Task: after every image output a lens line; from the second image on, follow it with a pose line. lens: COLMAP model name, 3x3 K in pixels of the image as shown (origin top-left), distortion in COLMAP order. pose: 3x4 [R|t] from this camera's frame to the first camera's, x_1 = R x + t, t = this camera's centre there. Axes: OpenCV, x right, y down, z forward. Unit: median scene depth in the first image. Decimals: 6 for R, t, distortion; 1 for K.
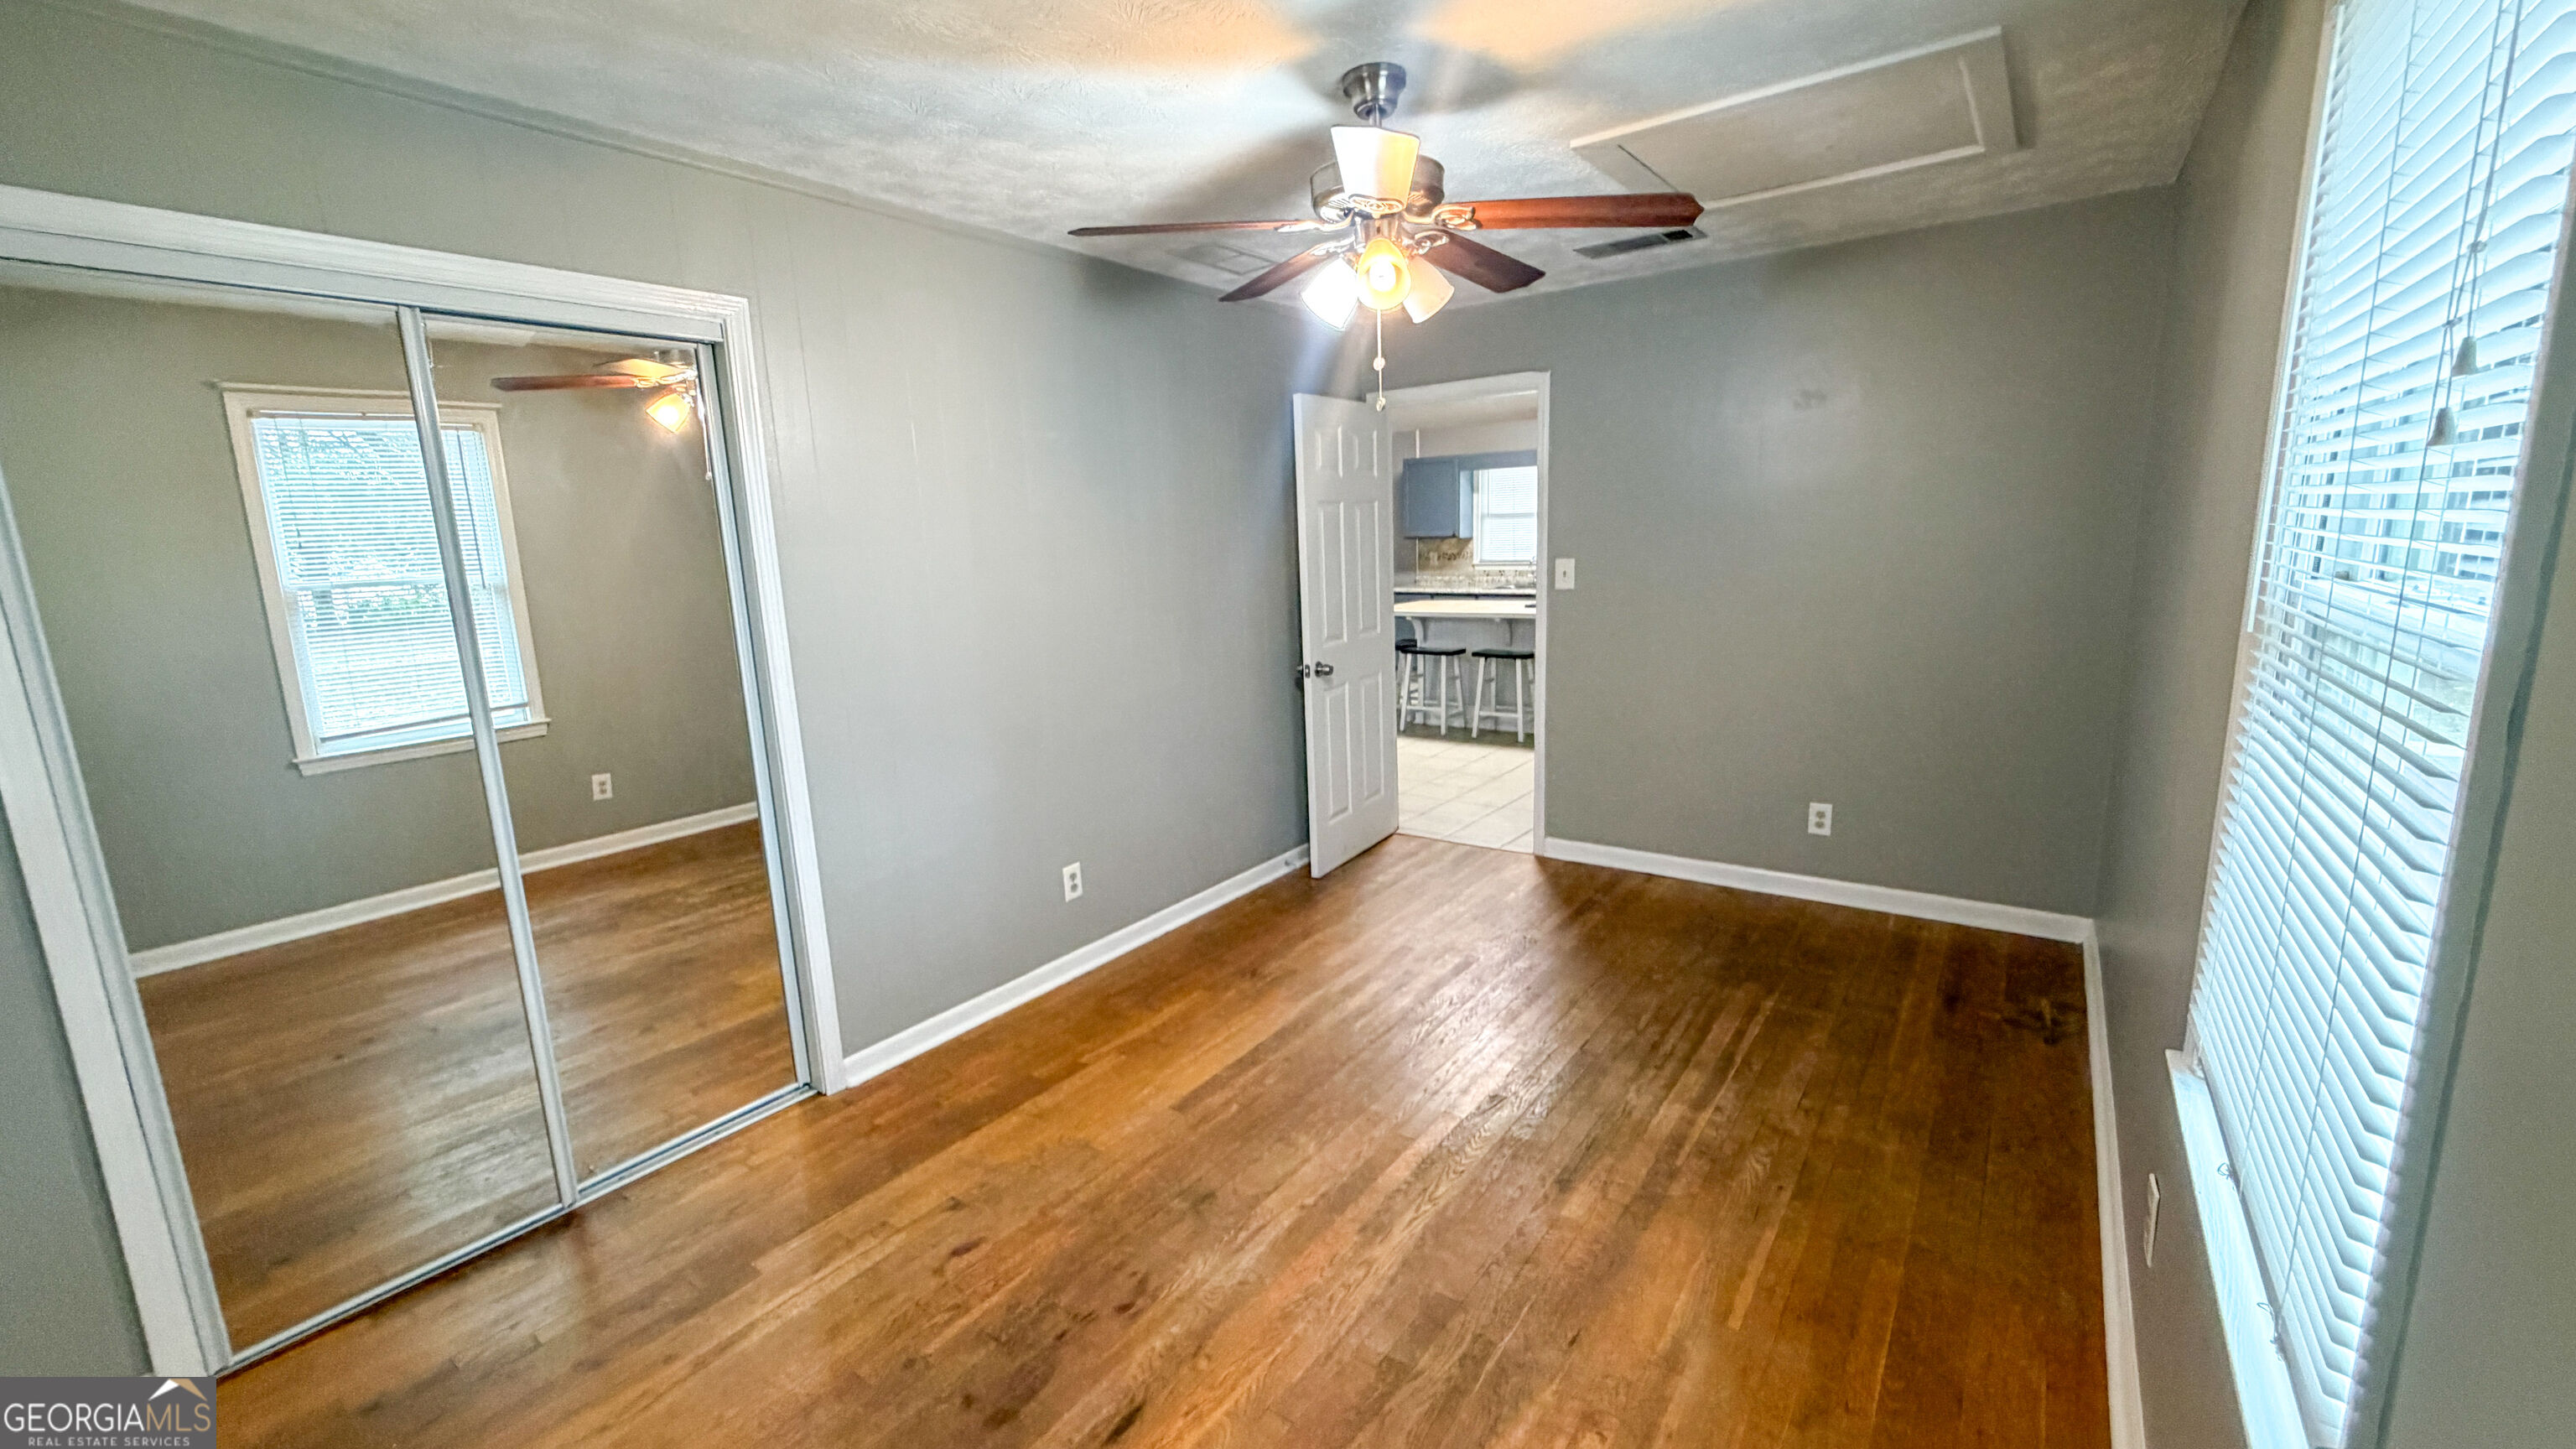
lens RADIAL K [[1025.6, 0, 1279.1], [0, 1025.6, 728.7], [0, 0, 1]] dist [-0.000740, 0.000504]
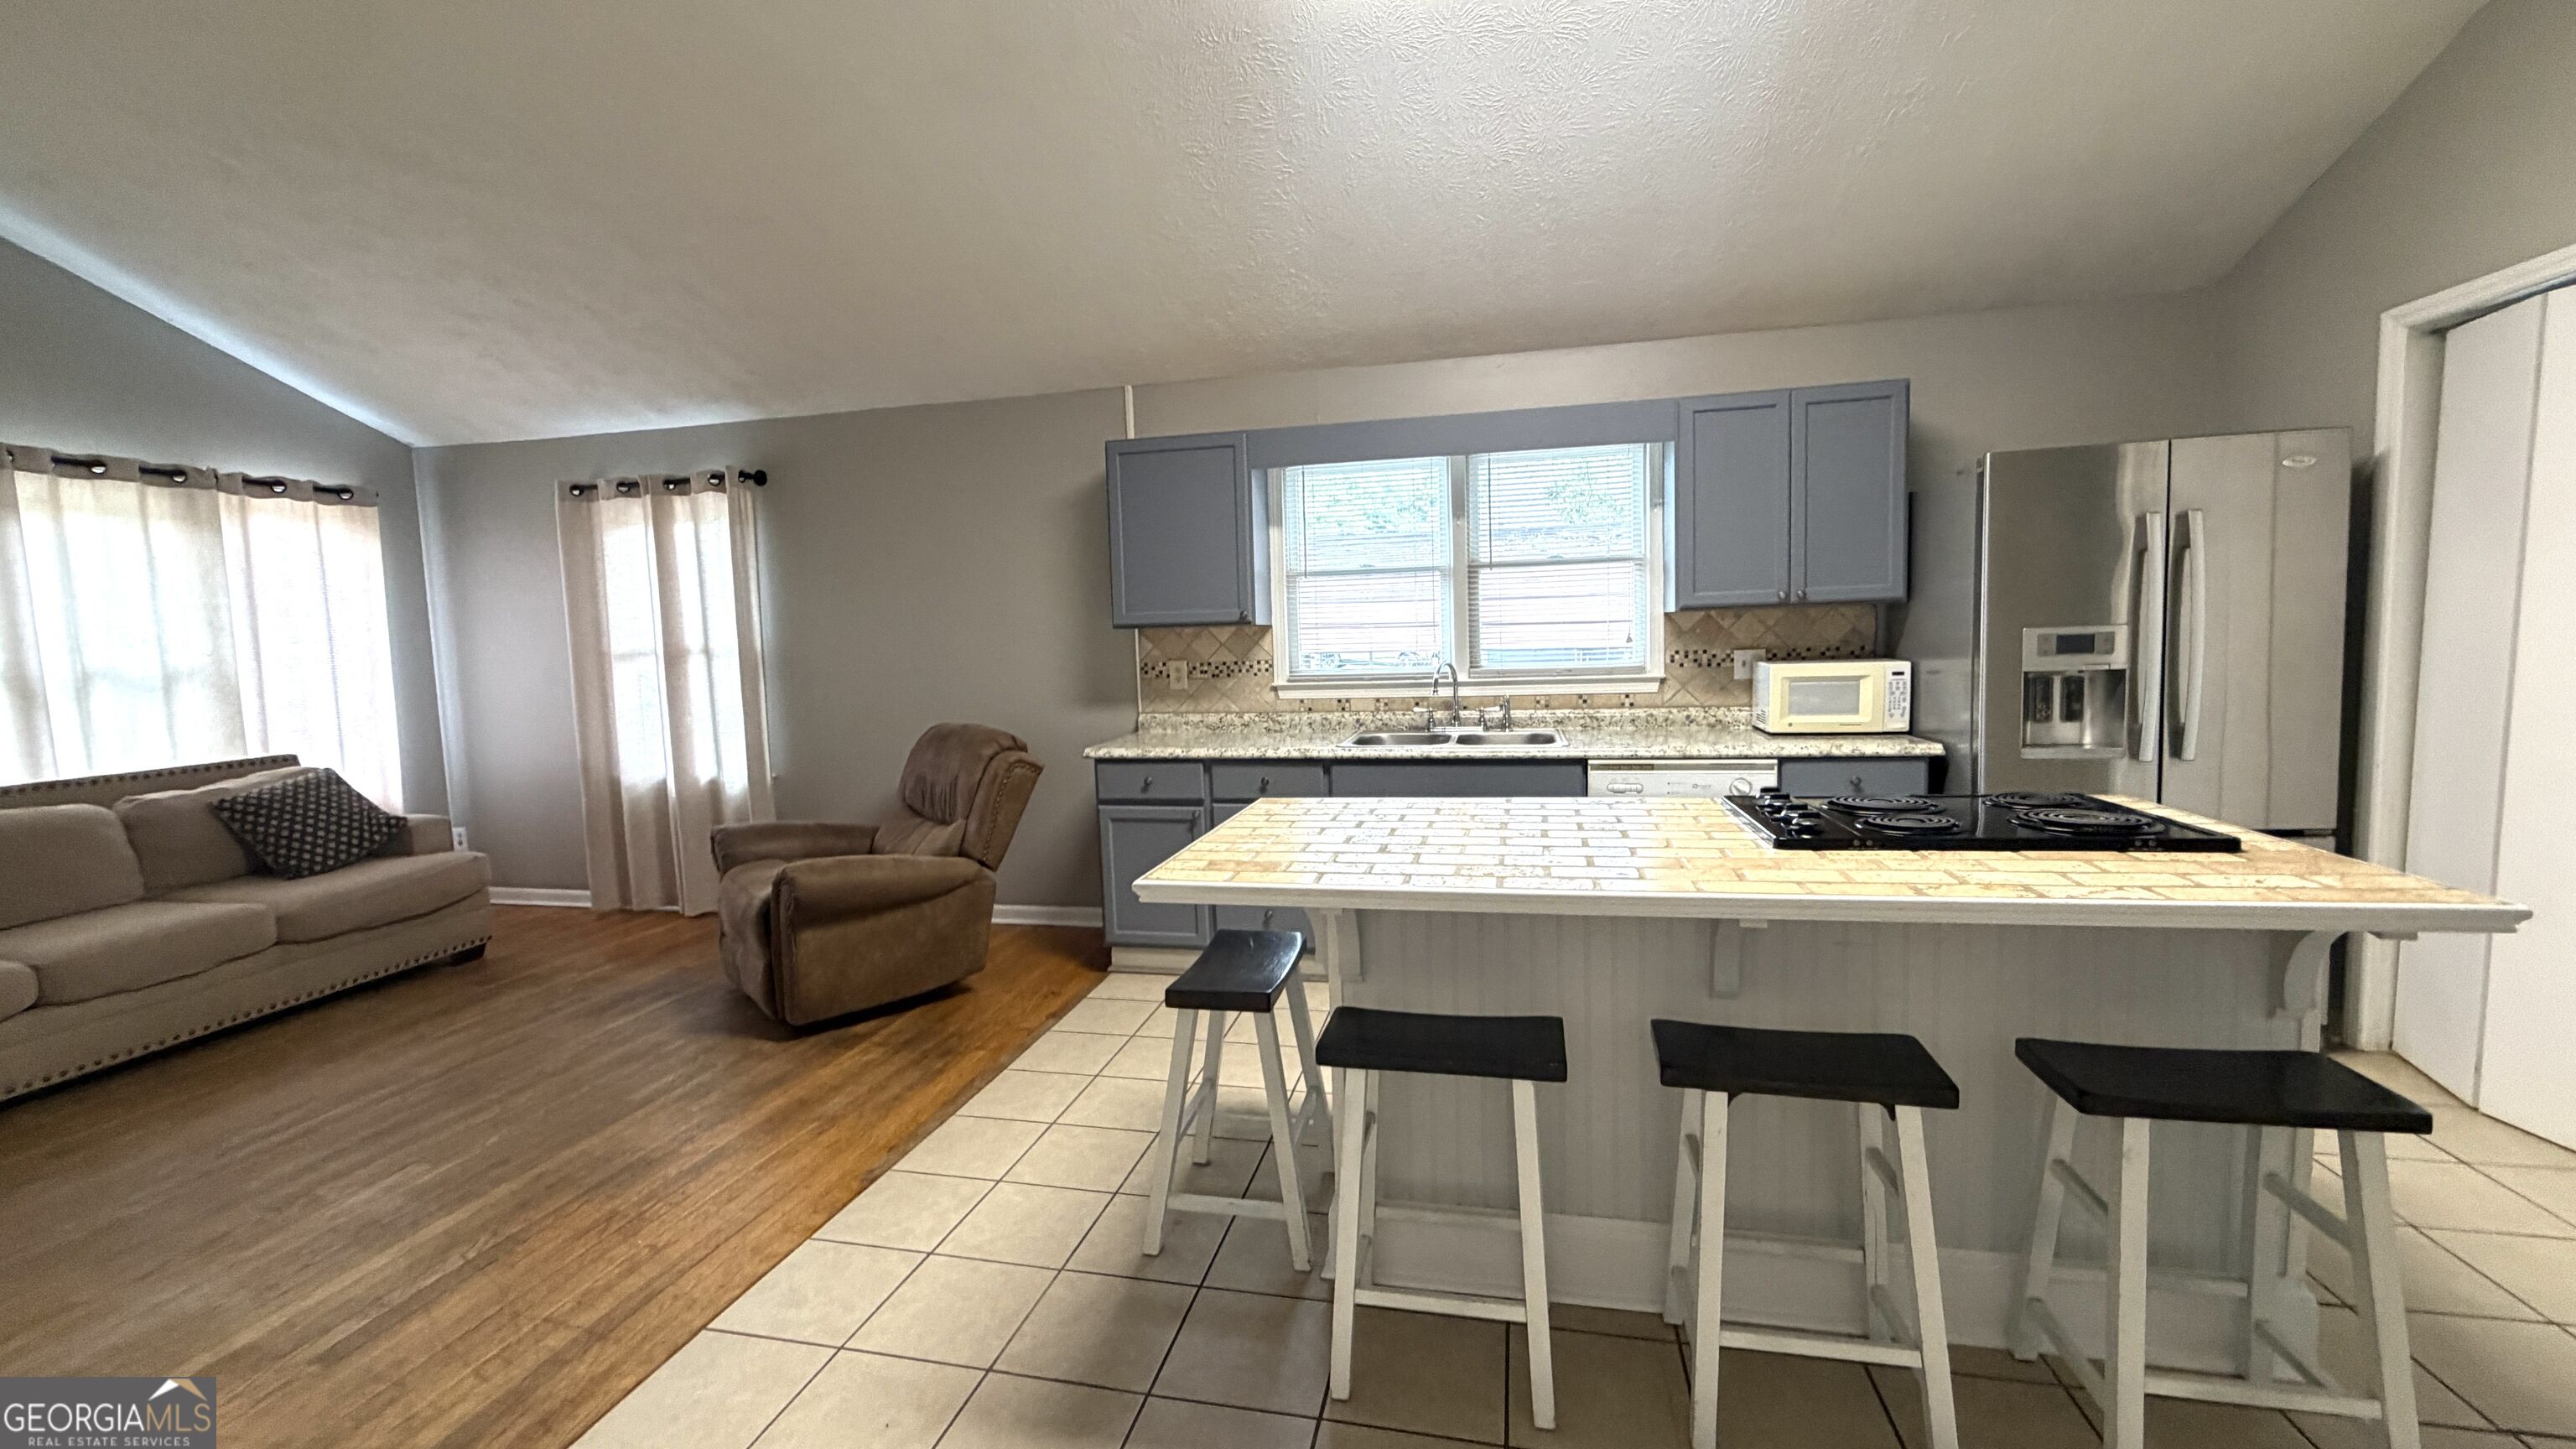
lens RADIAL K [[1025.6, 0, 1278.1], [0, 1025.6, 726.9], [0, 0, 1]] dist [-0.000740, 0.000504]
pose [[0.920522, -0.033363, 0.389263, 0.019496], [0.078960, 0.991674, -0.101728, -0.098567], [-0.382628, 0.124379, 0.915492, 0.602237]]
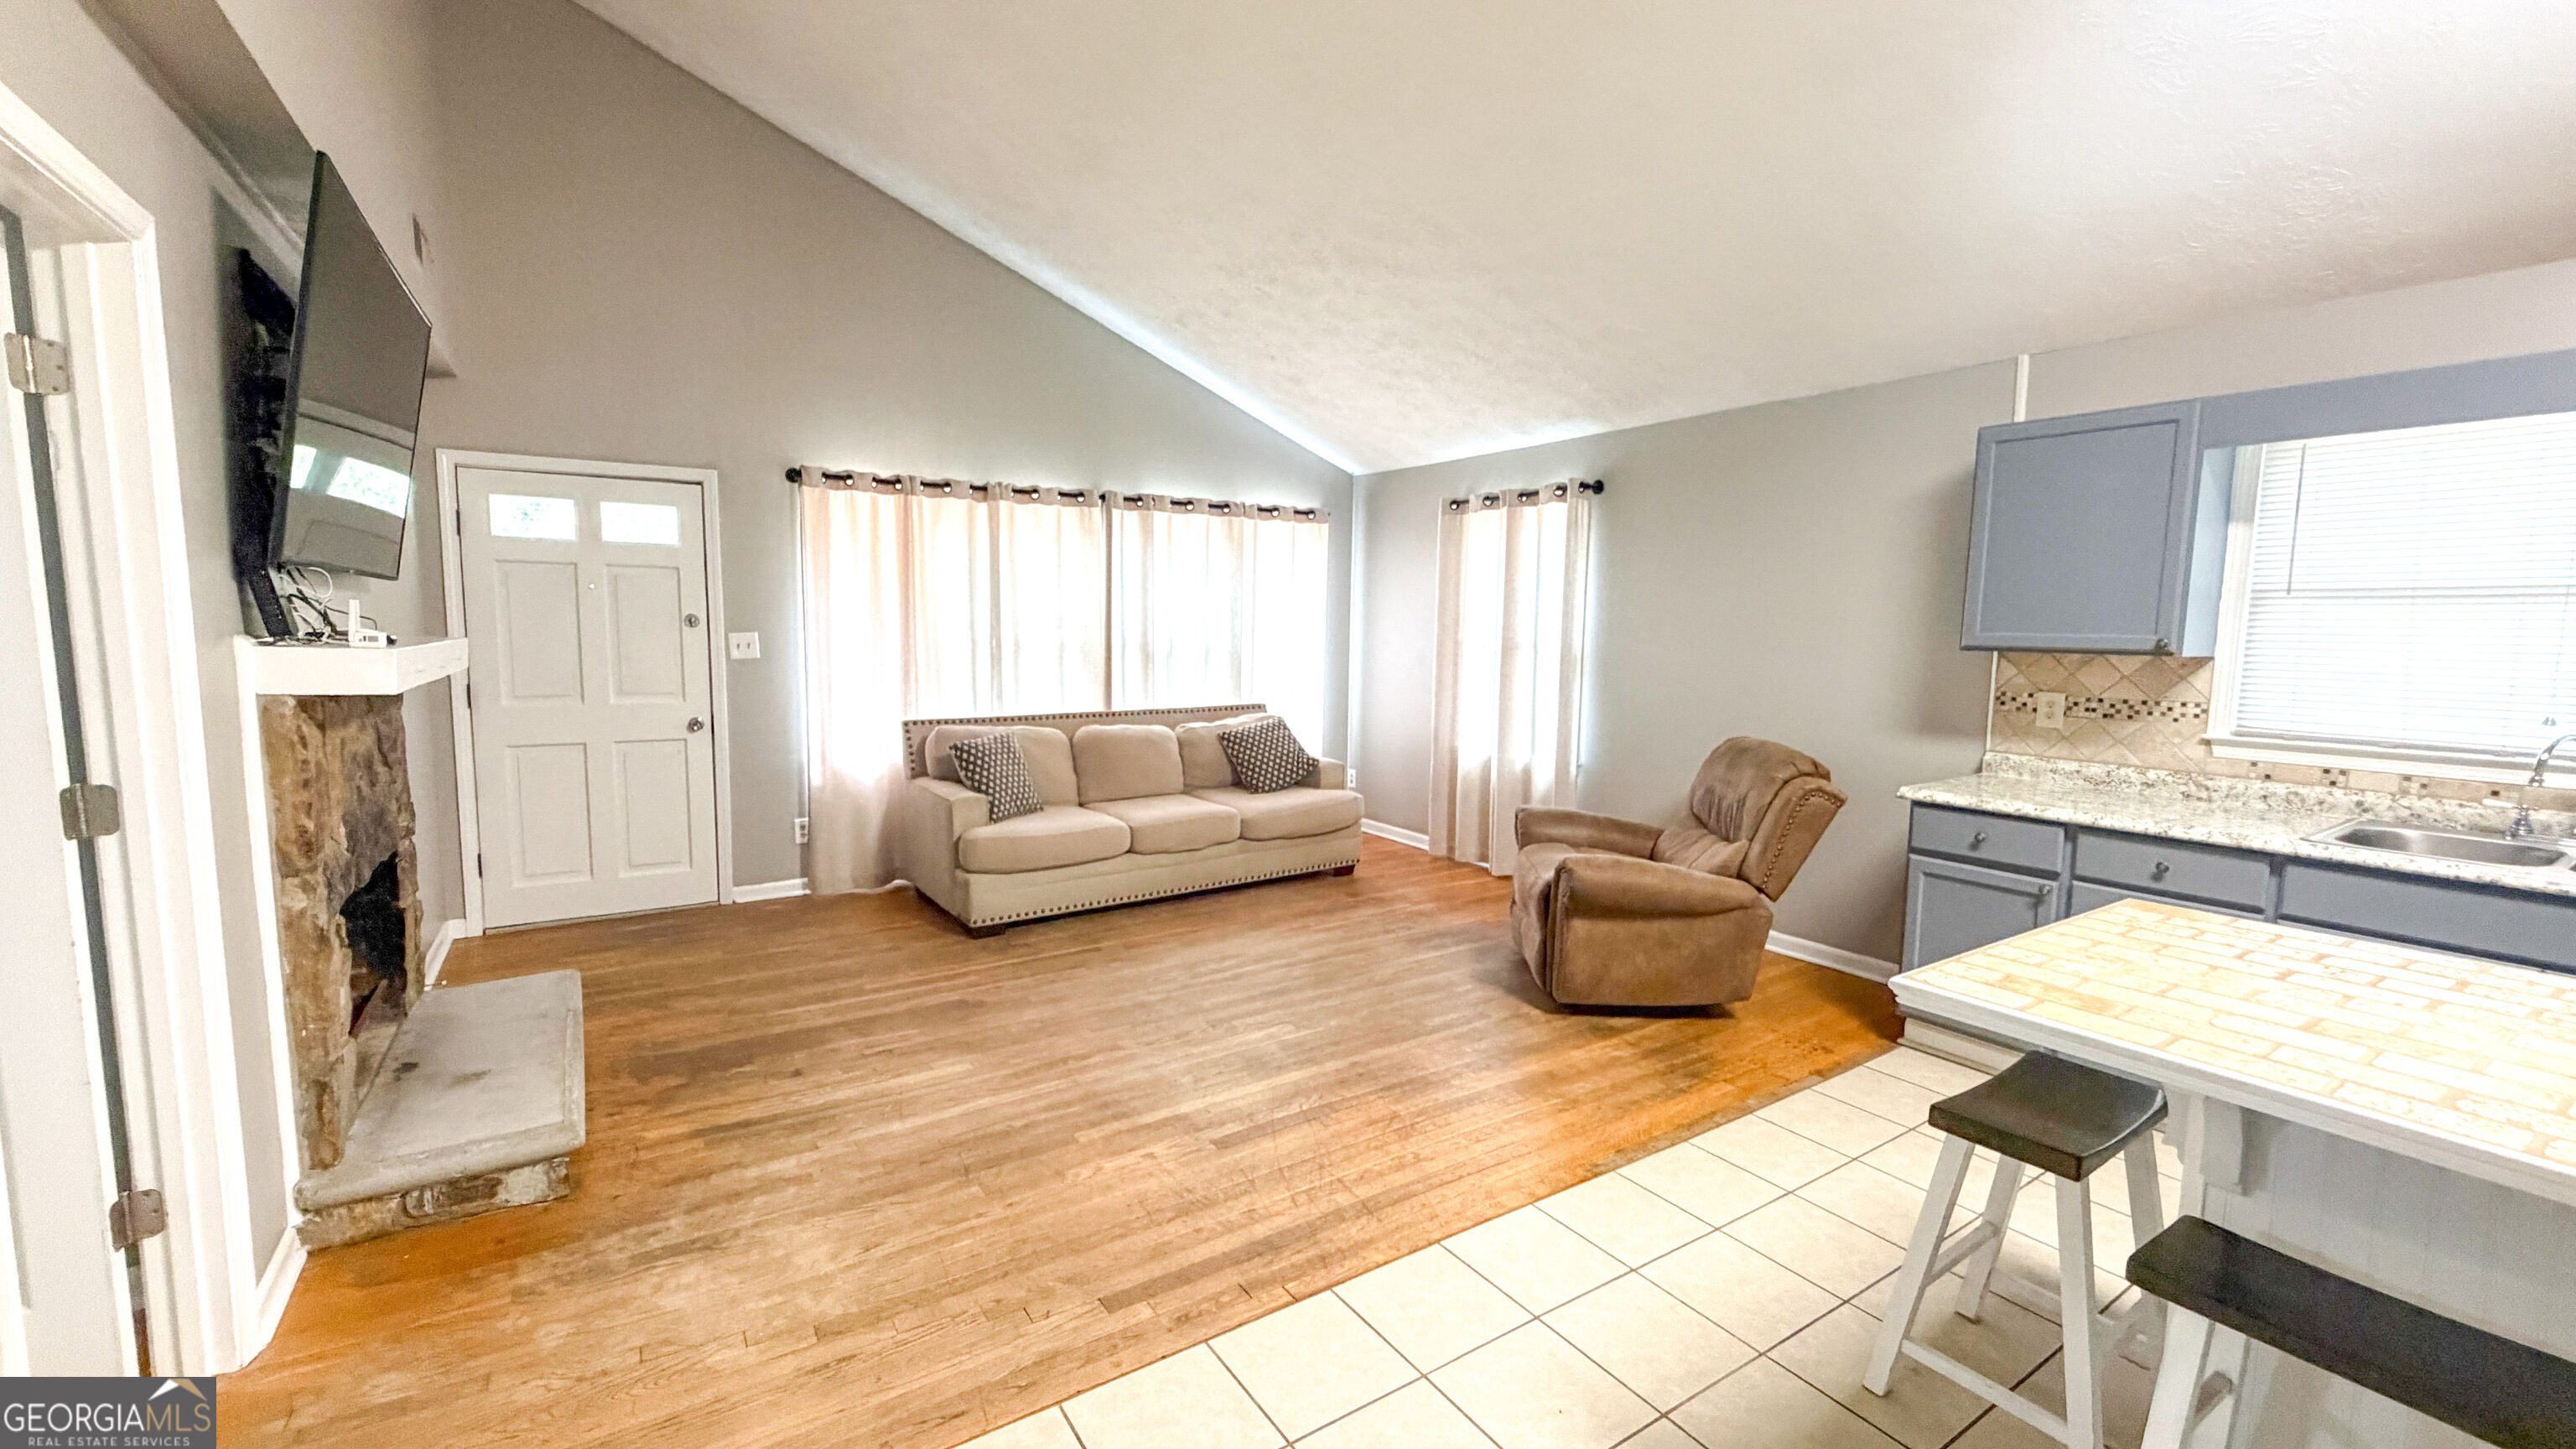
lens RADIAL K [[1025.6, 0, 1279.7], [0, 1025.6, 729.1], [0, 0, 1]] dist [-0.000740, 0.000504]
pose [[0.931386, 0.079872, -0.355163, 0.030936], [-0.111308, 0.991392, -0.068944, -0.108540], [0.346599, 0.103746, 0.932259, 0.597111]]
